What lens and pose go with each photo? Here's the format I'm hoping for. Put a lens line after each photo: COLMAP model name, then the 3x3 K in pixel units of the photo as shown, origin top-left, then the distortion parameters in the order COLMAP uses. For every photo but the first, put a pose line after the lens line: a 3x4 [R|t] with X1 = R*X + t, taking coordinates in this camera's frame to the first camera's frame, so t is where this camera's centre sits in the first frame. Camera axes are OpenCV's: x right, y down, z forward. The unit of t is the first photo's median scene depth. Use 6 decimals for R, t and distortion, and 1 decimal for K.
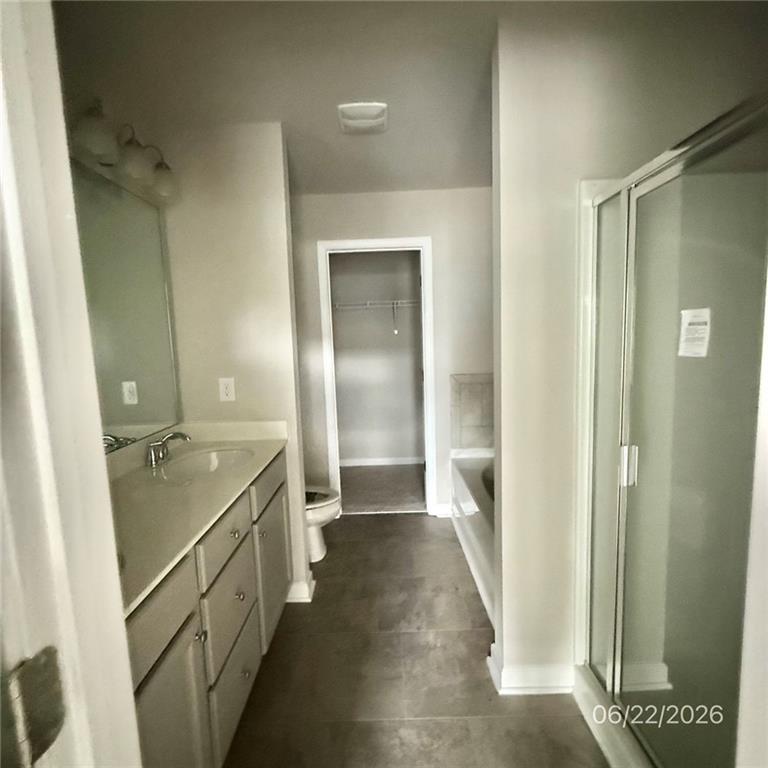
lens RADIAL K [[415.0, 0, 385.4], [0, 415.0, 383.1], [0, 0, 1]] dist [0.002737, 0.003099]
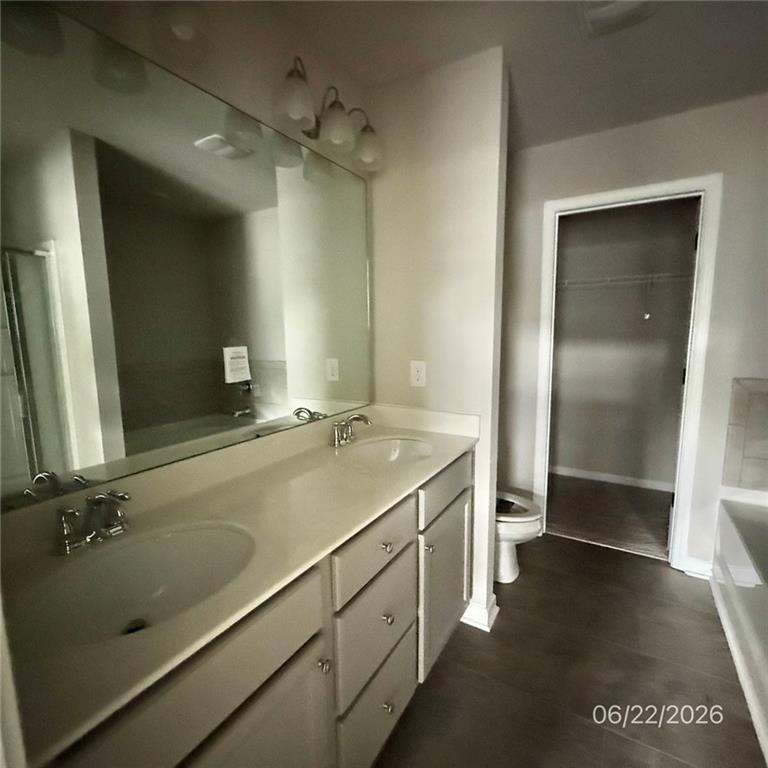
lens RADIAL K [[415.0, 0, 380.7], [0, 415.0, 385.1], [0, 0, 1]] dist [0.002737, 0.003099]
pose [[0.856239, 0.094540, -0.507855, 0.012314], [-0.076370, 0.995474, 0.056554, -0.004163], [0.510903, -0.009639, 0.859584, 0.155277]]
